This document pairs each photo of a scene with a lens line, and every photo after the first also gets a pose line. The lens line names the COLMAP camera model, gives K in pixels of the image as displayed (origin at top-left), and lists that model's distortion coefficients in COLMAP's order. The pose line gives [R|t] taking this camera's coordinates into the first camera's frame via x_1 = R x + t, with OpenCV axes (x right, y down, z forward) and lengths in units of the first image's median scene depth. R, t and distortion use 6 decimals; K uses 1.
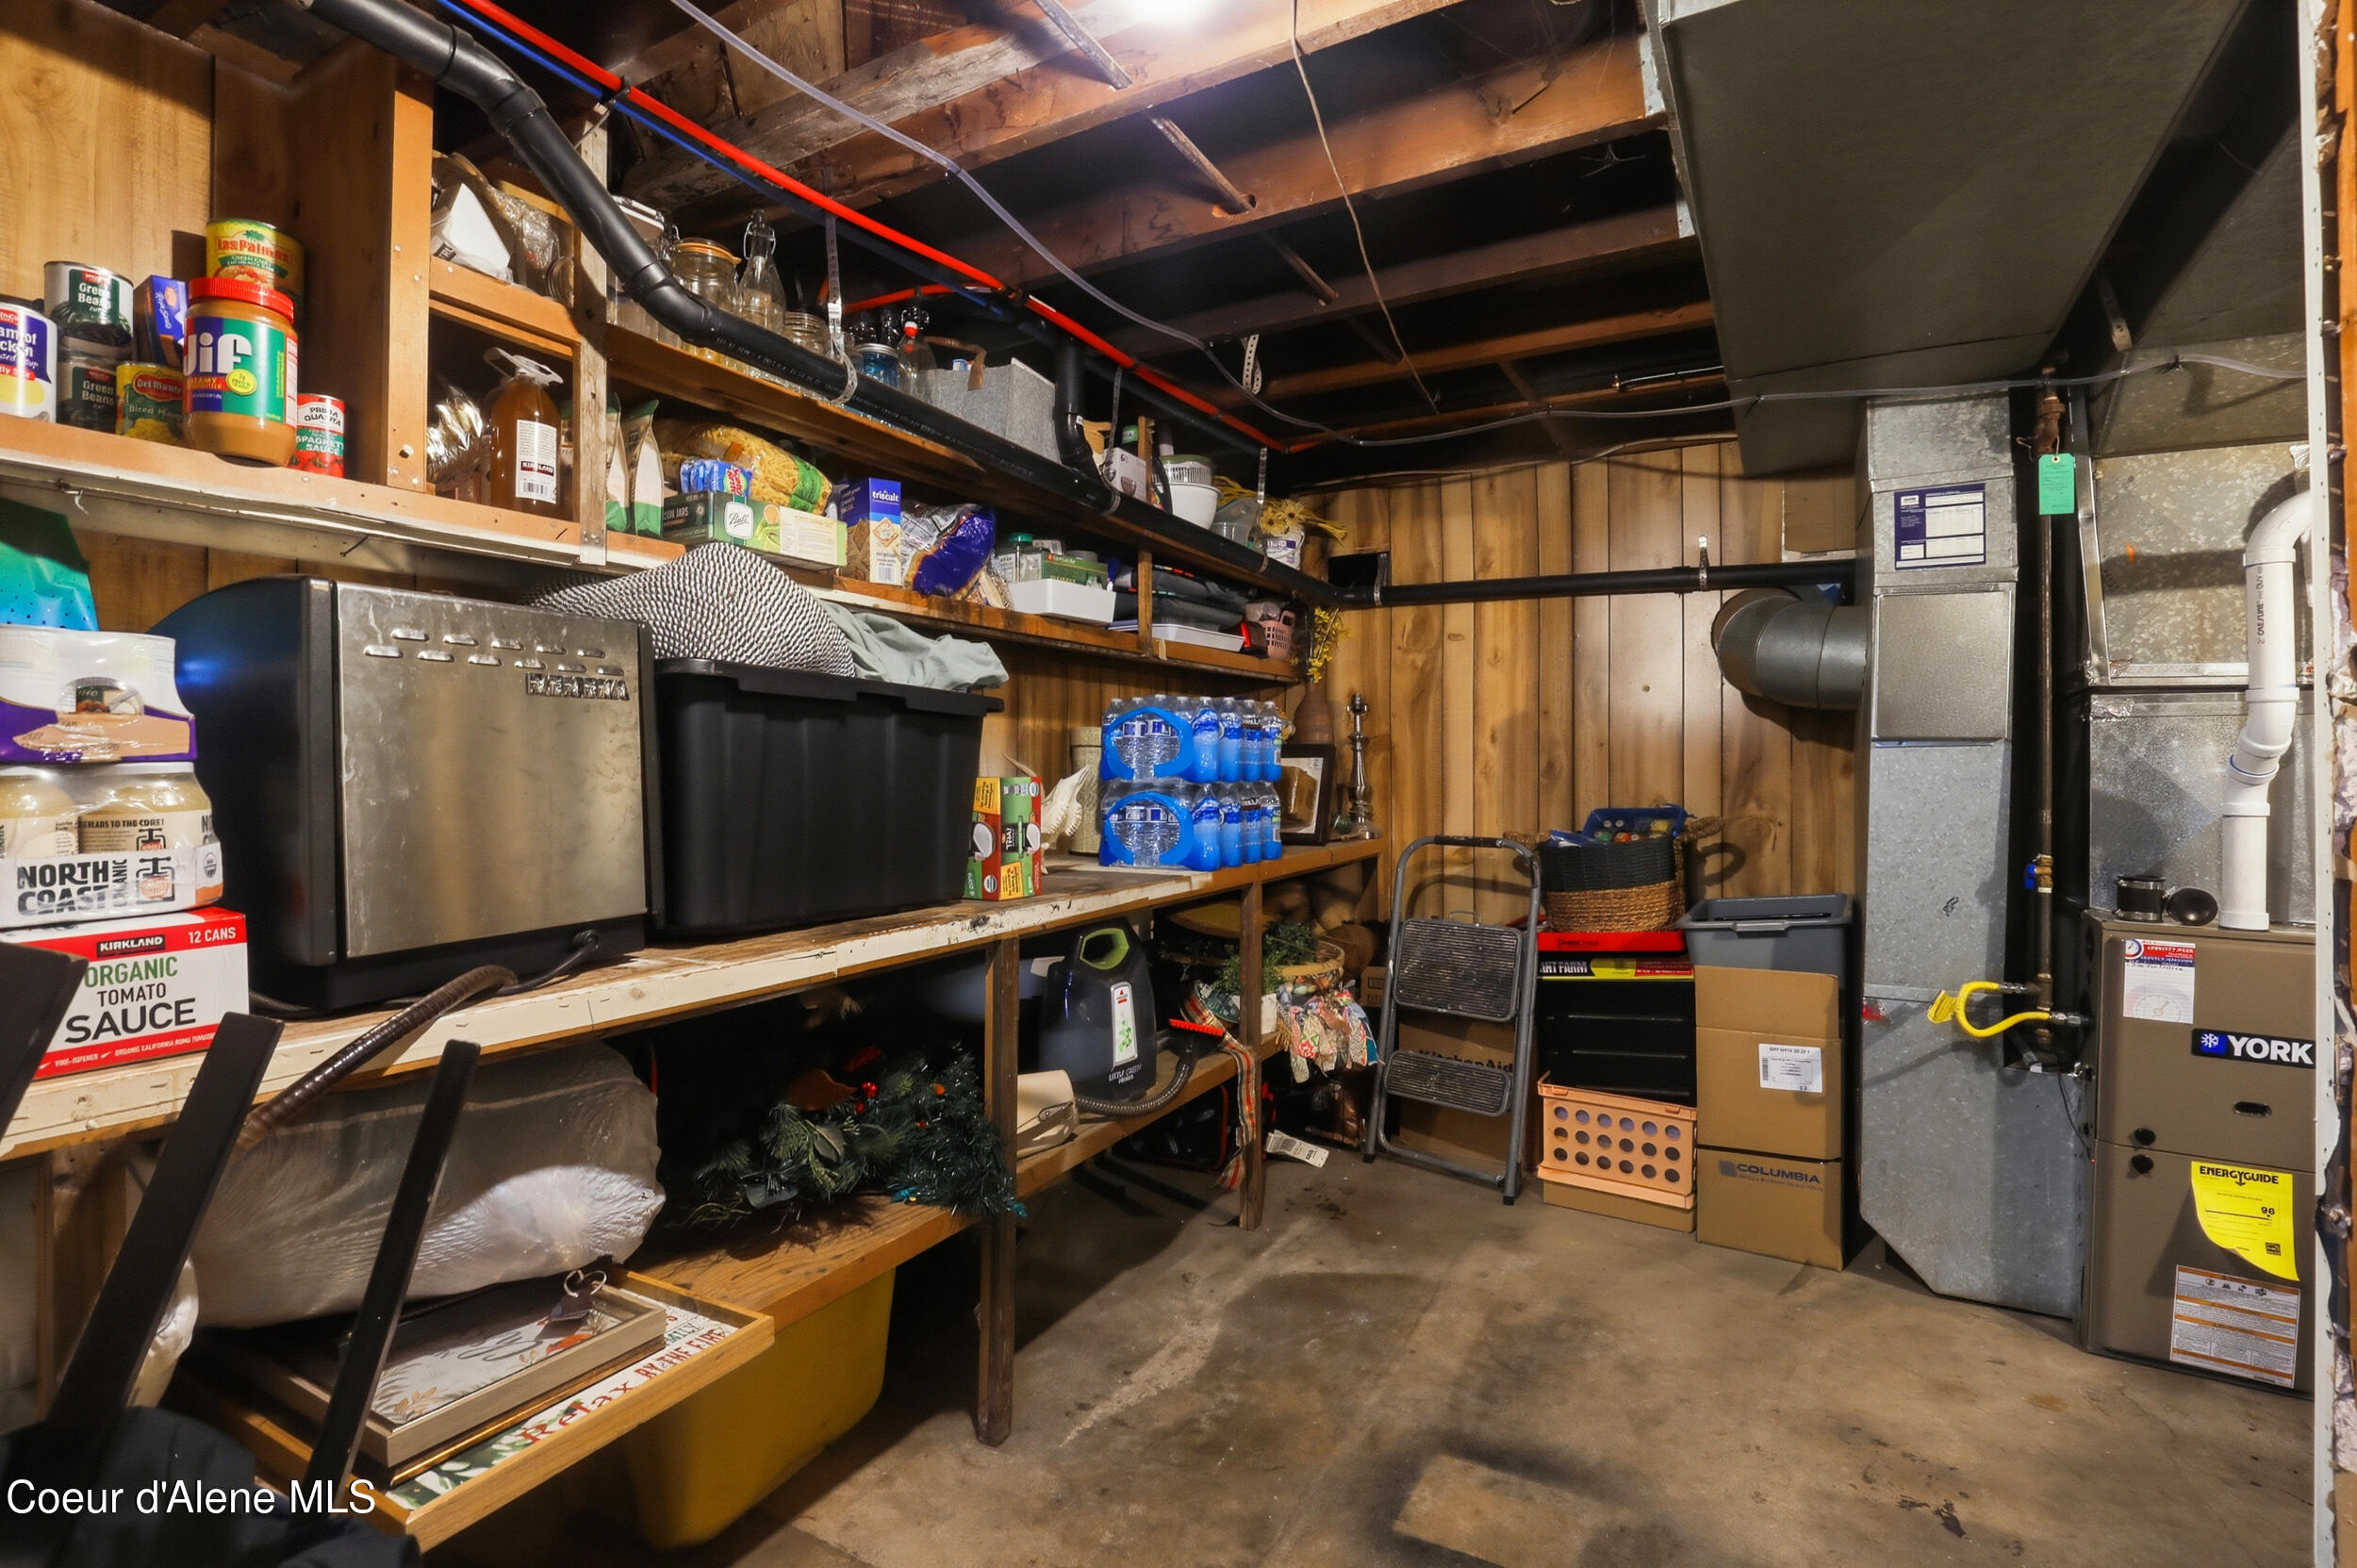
lens RADIAL K [[1096.0, 0, 1170.3], [0, 1096.0, 775.1], [0, 0, 1]] dist [-0.037166, 0.008231]
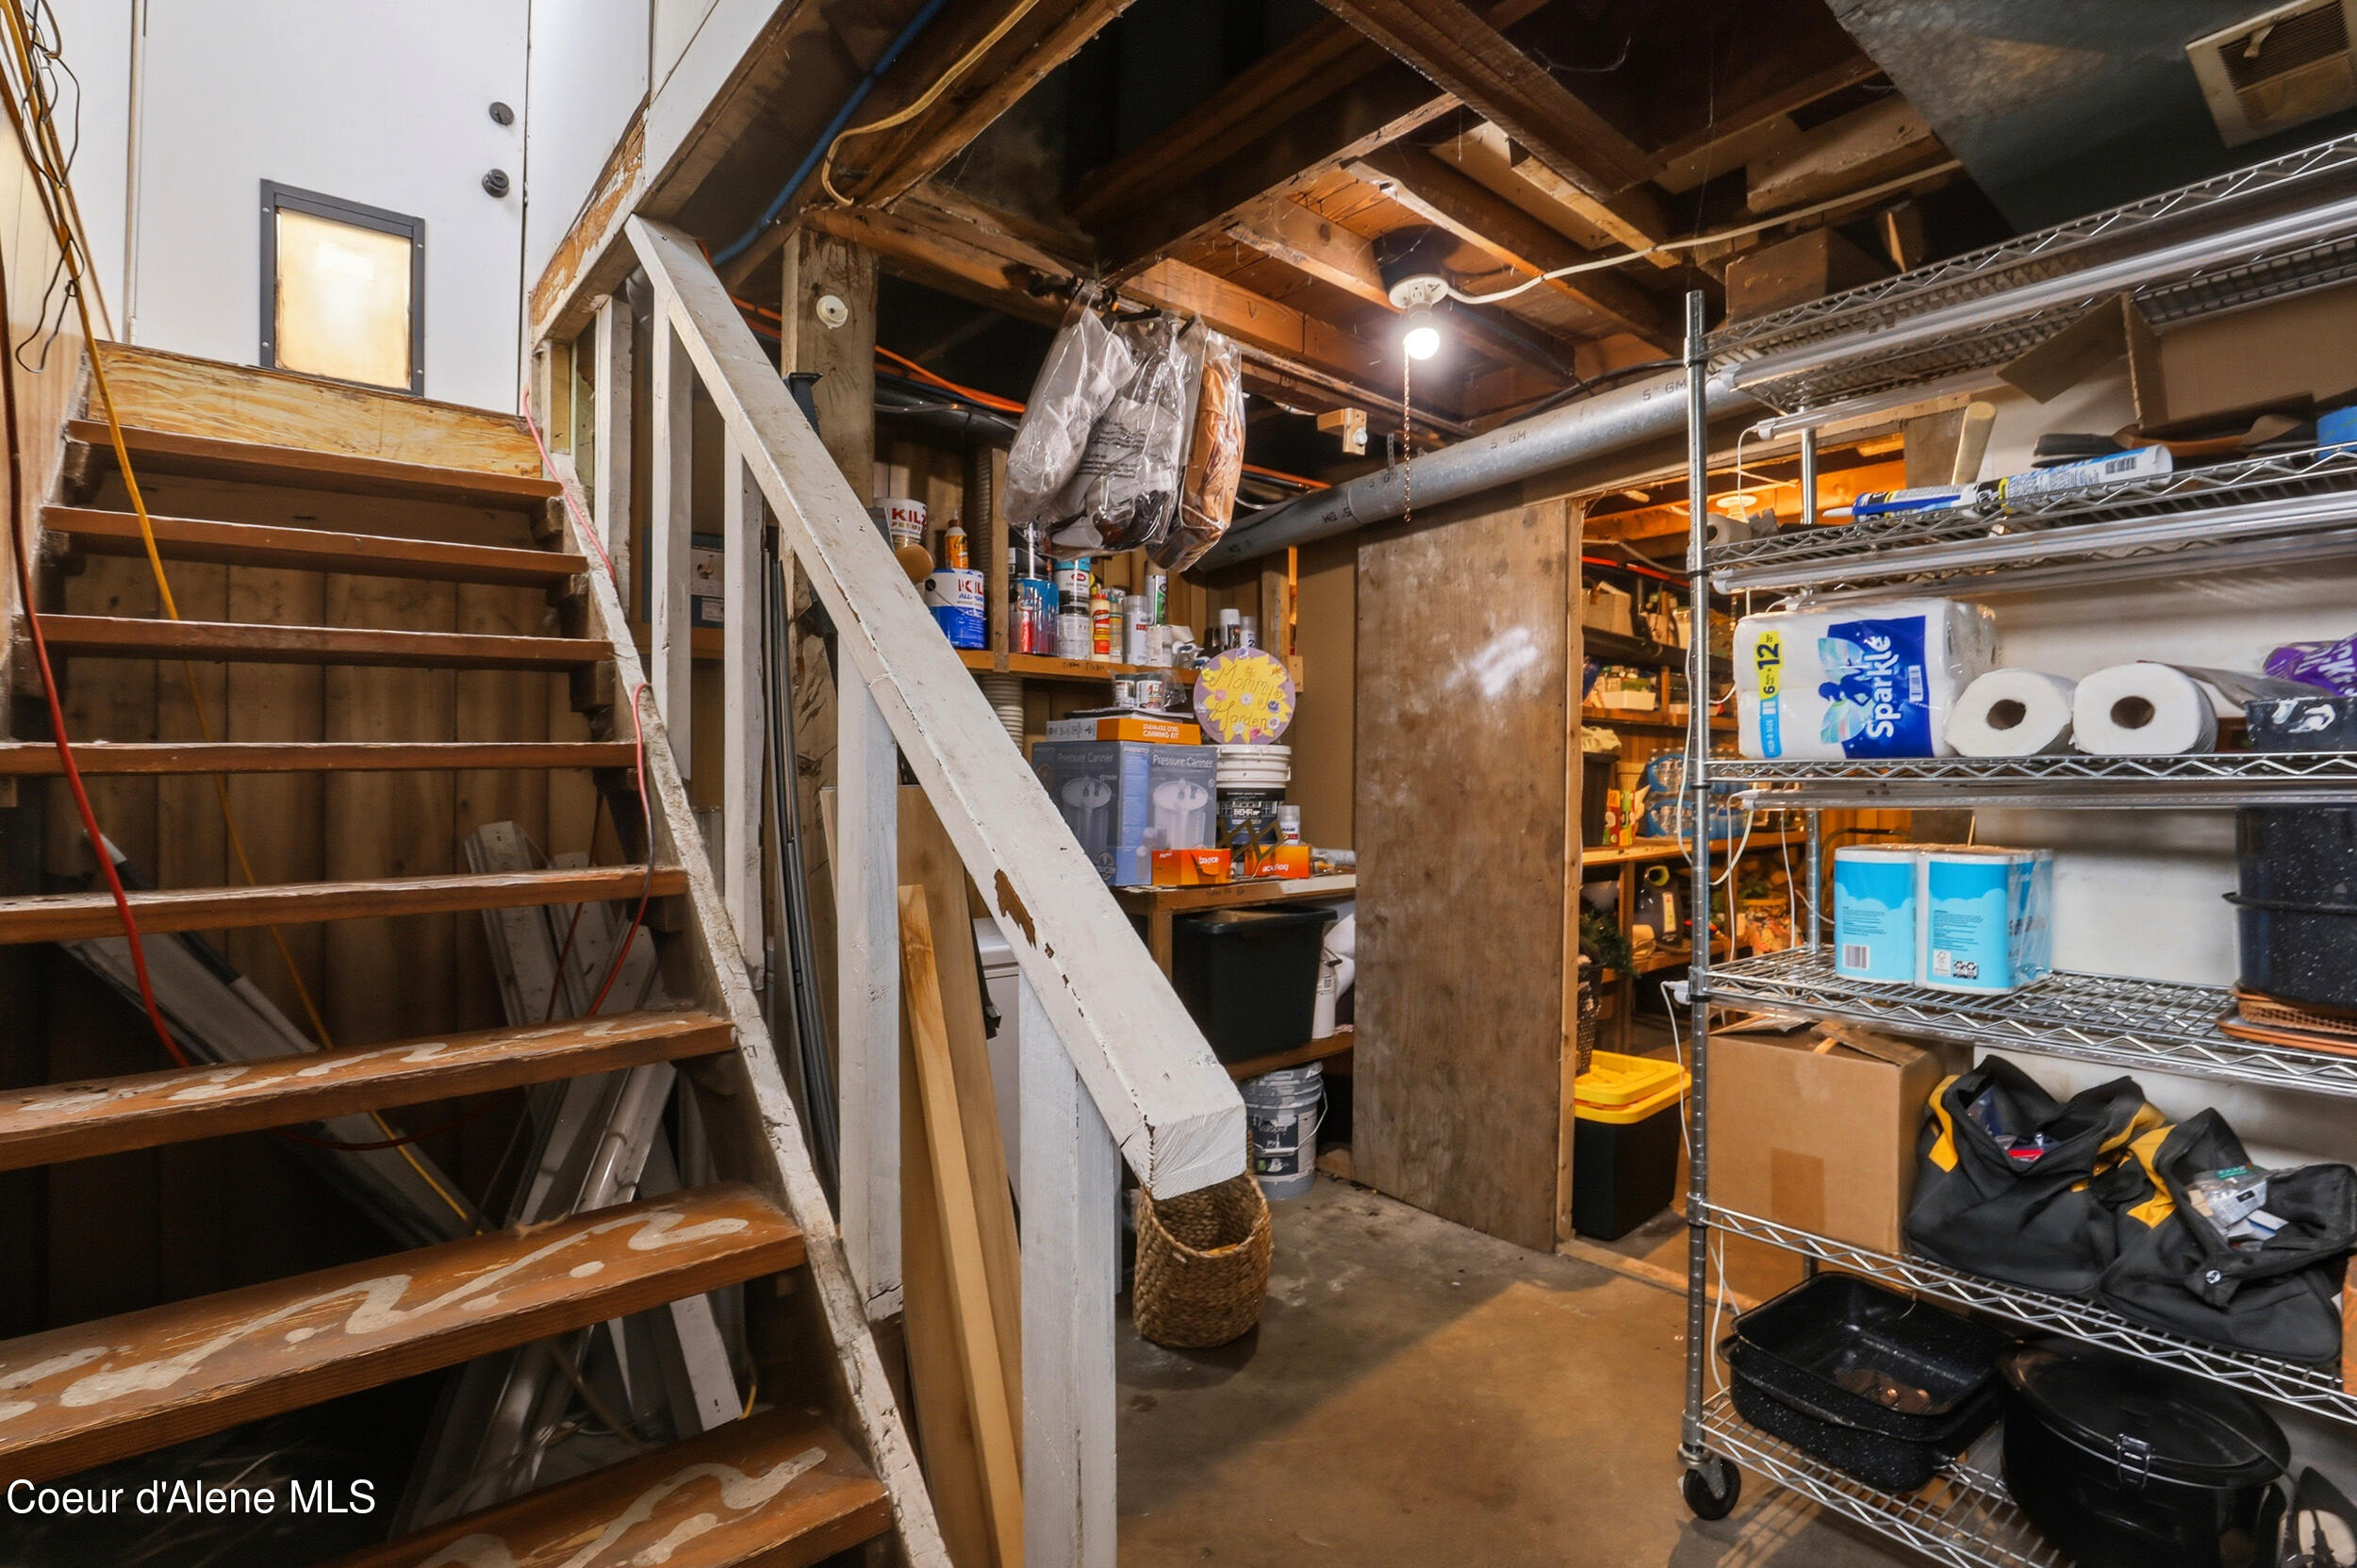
lens RADIAL K [[1096.0, 0, 1170.3], [0, 1096.0, 775.1], [0, 0, 1]] dist [-0.037166, 0.008231]
pose [[0.941045, 0.002469, -0.338272, -0.203800], [-0.005609, 0.999950, -0.008307, -0.004611], [0.338234, 0.009715, 0.941012, -1.062962]]
